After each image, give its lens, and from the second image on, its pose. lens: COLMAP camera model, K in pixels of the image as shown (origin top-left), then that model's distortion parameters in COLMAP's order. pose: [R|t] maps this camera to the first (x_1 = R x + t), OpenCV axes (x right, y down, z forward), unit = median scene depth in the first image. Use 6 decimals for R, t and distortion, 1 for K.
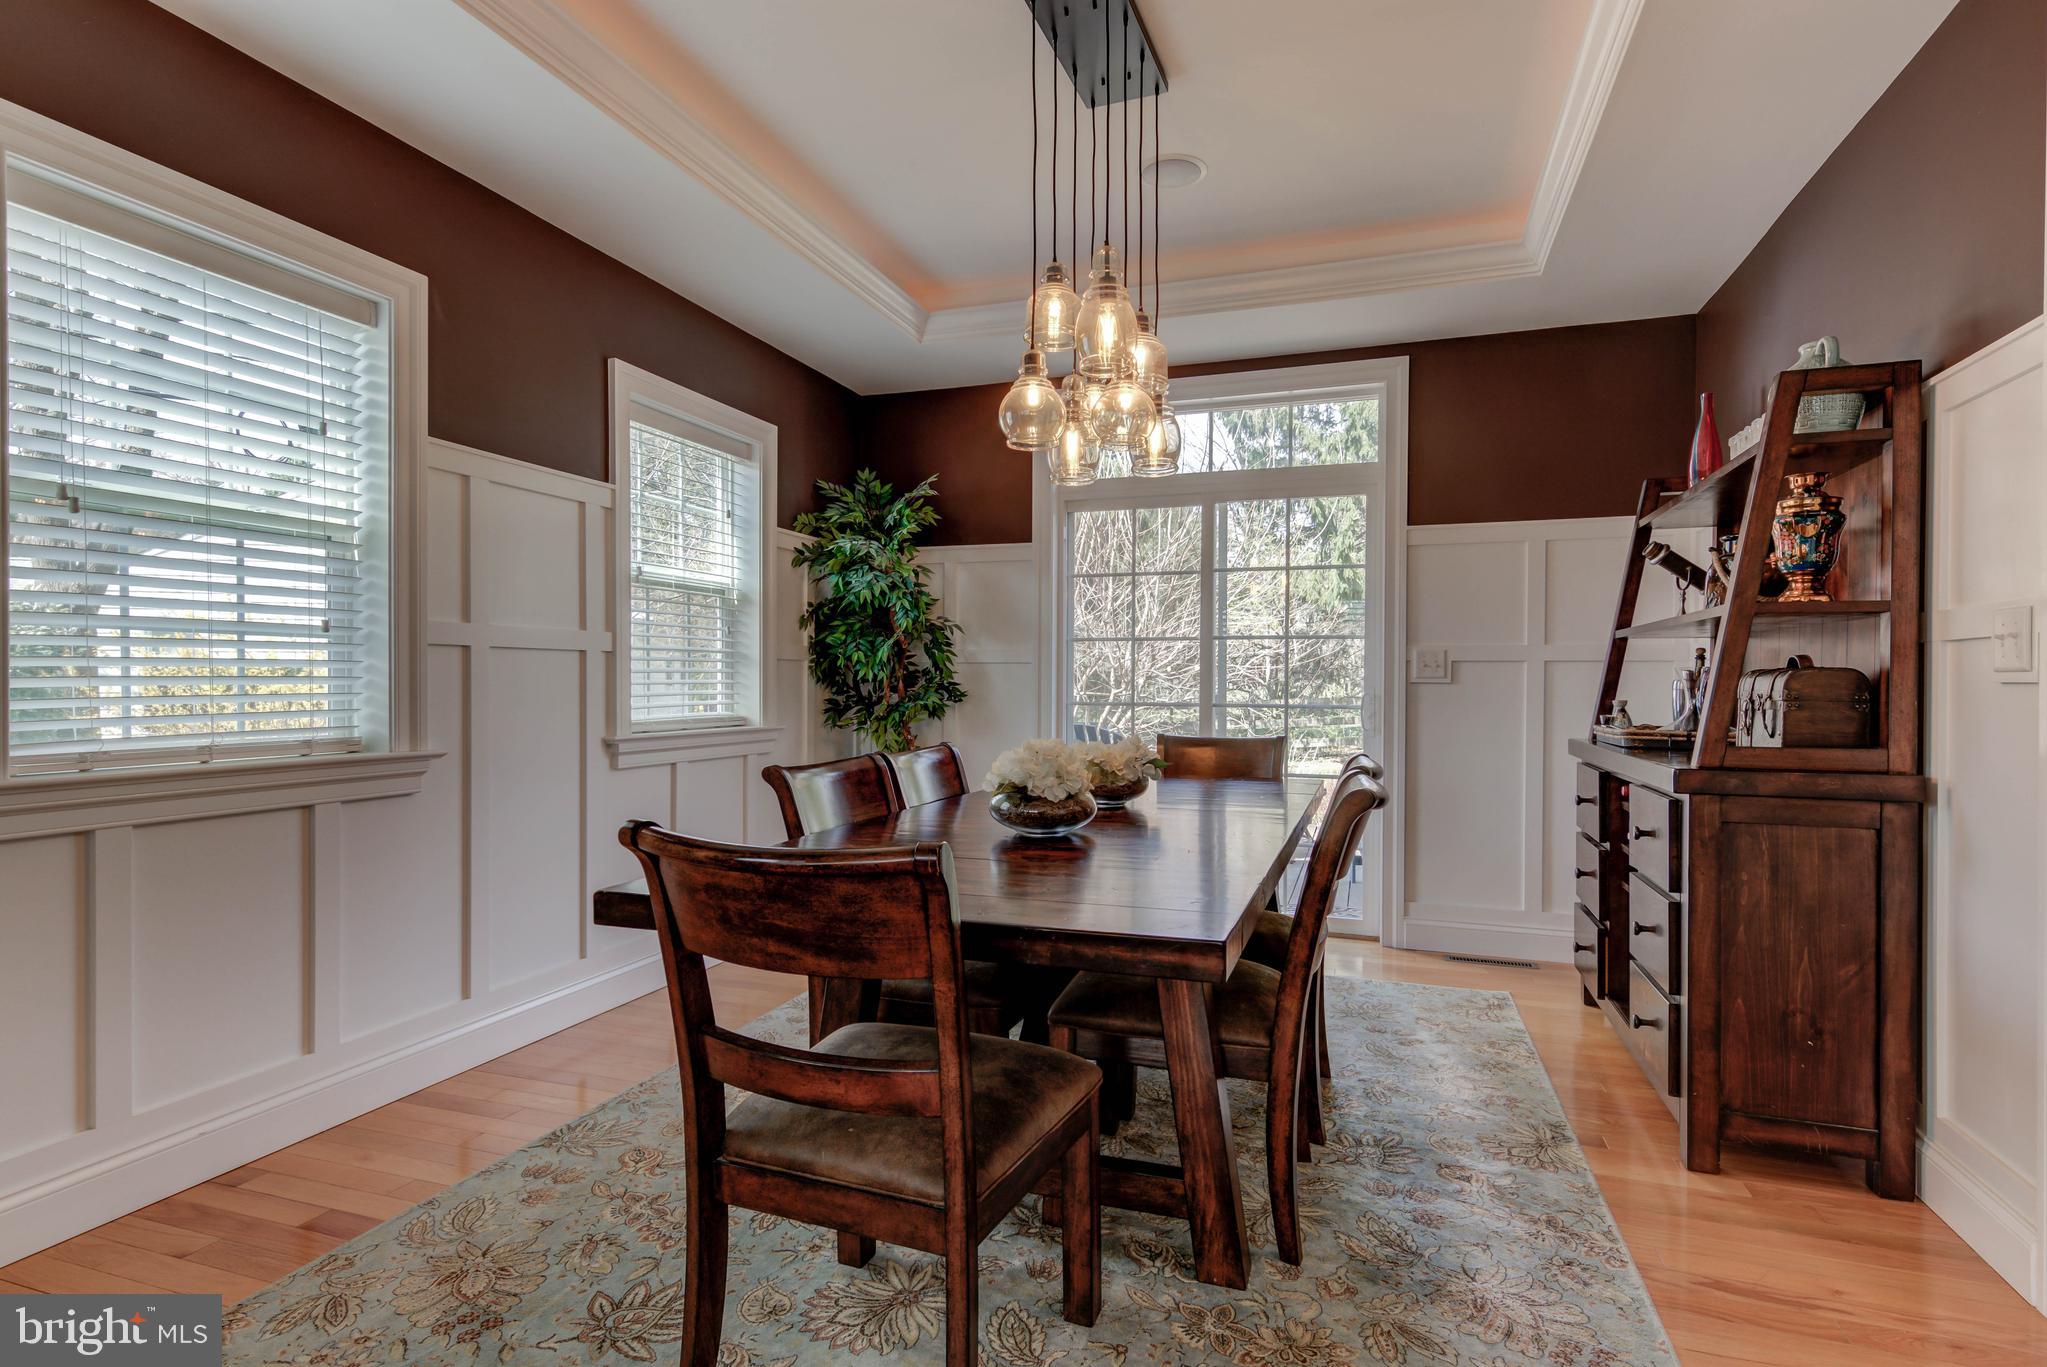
lens RADIAL K [[1029.8, 0, 1024.8], [0, 1029.8, 684.8], [0, 0, 1]] dist [0.003062, 0.000021]
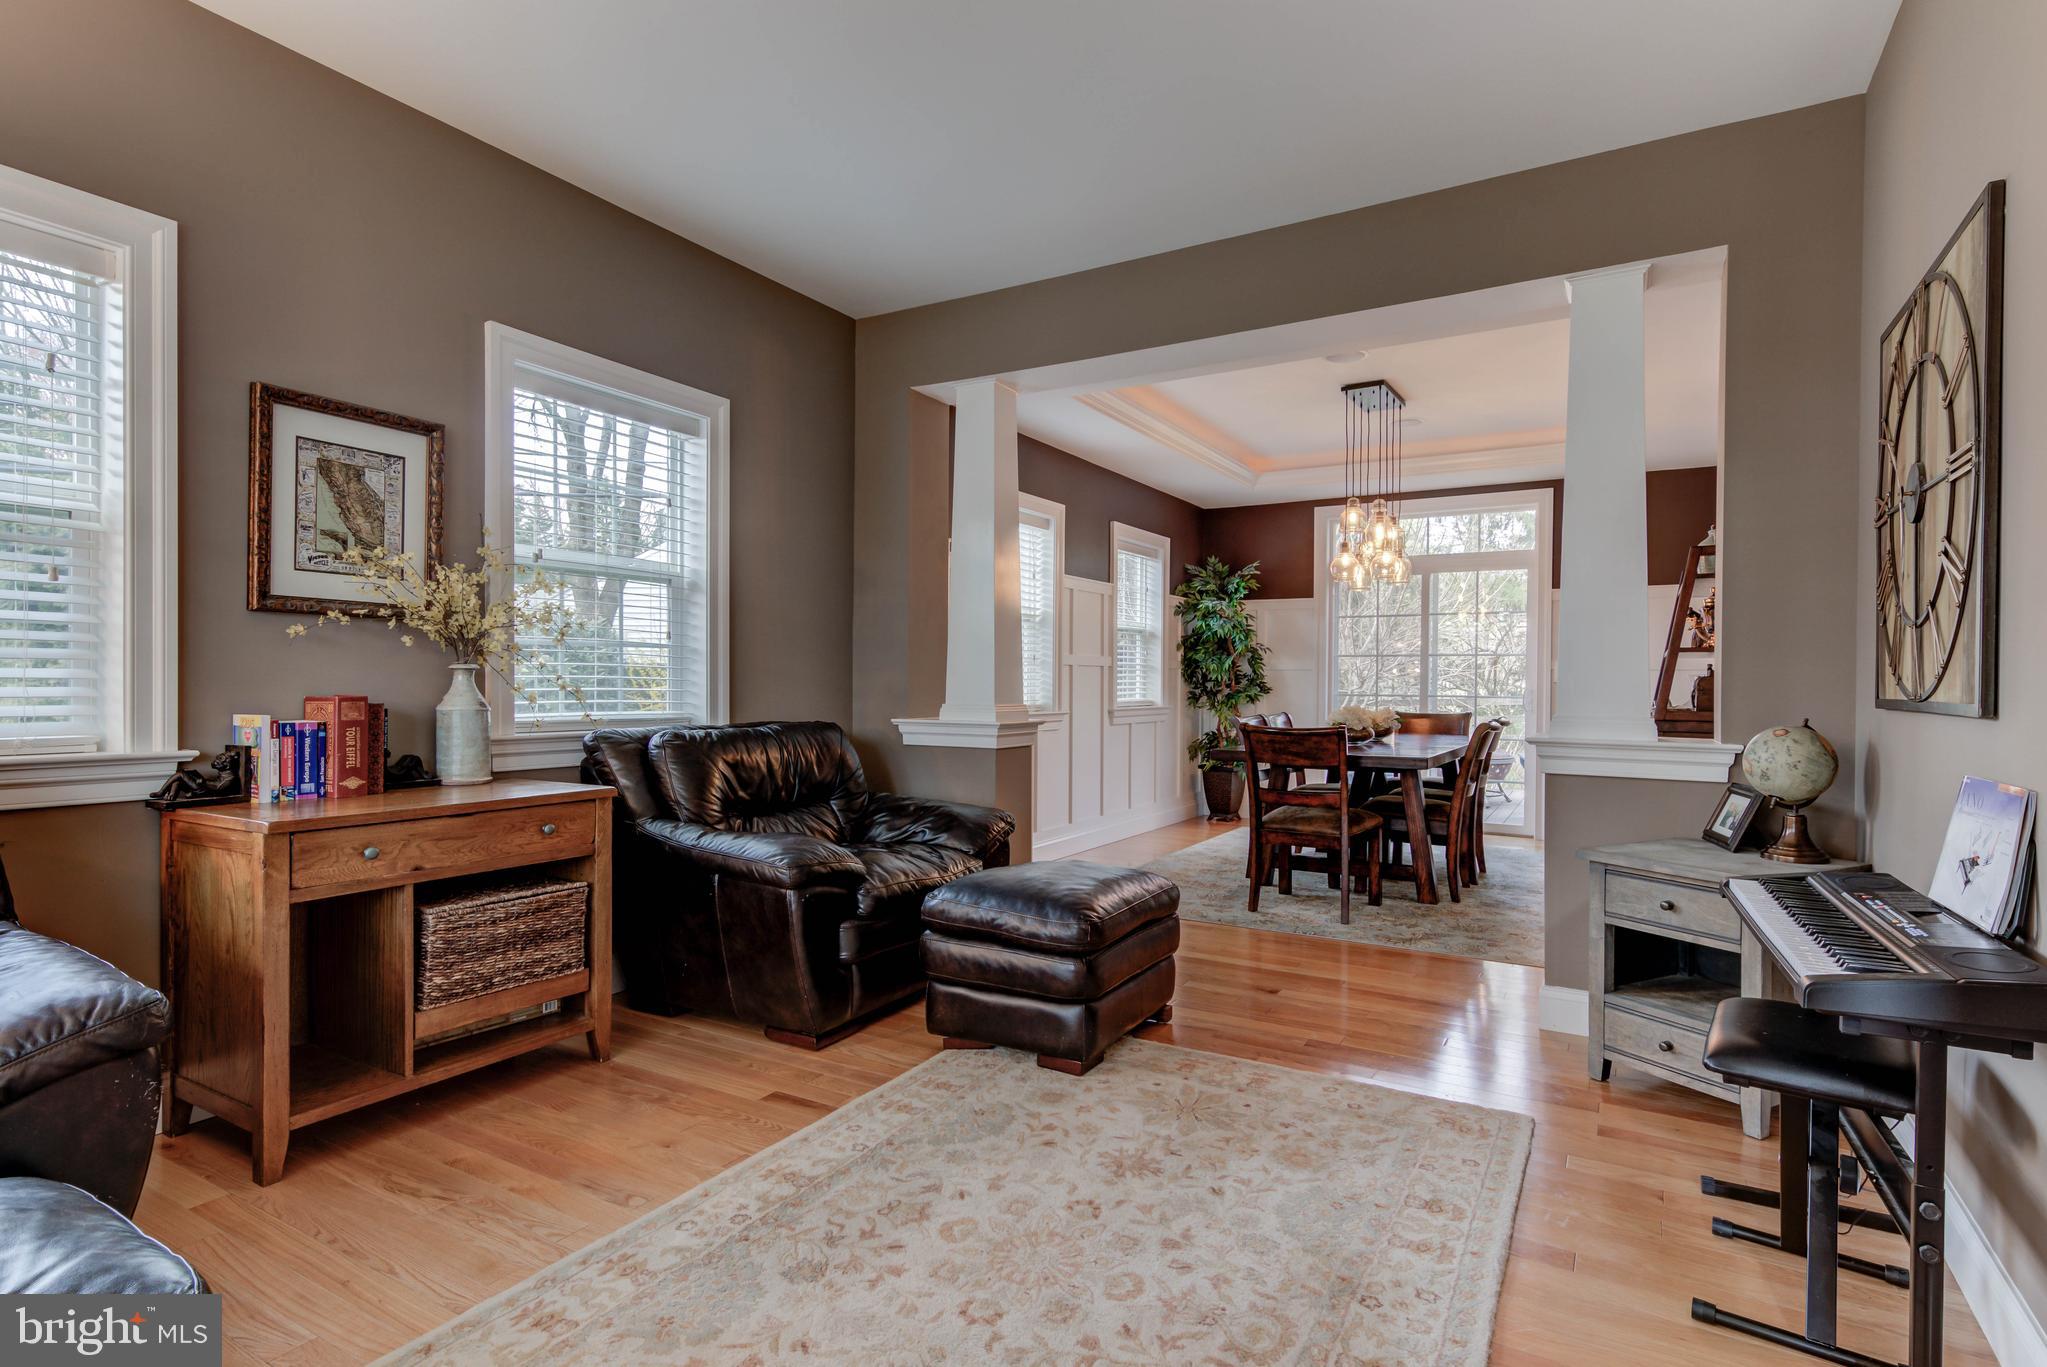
lens RADIAL K [[1029.8, 0, 1016.2], [0, 1029.8, 691.7], [0, 0, 1]] dist [0.003062, 0.000021]
pose [[0.979126, 0.002925, -0.203235, -0.132074], [-0.001458, 0.999972, 0.007372, 0.002331], [0.203251, -0.006922, 0.979102, -0.770723]]
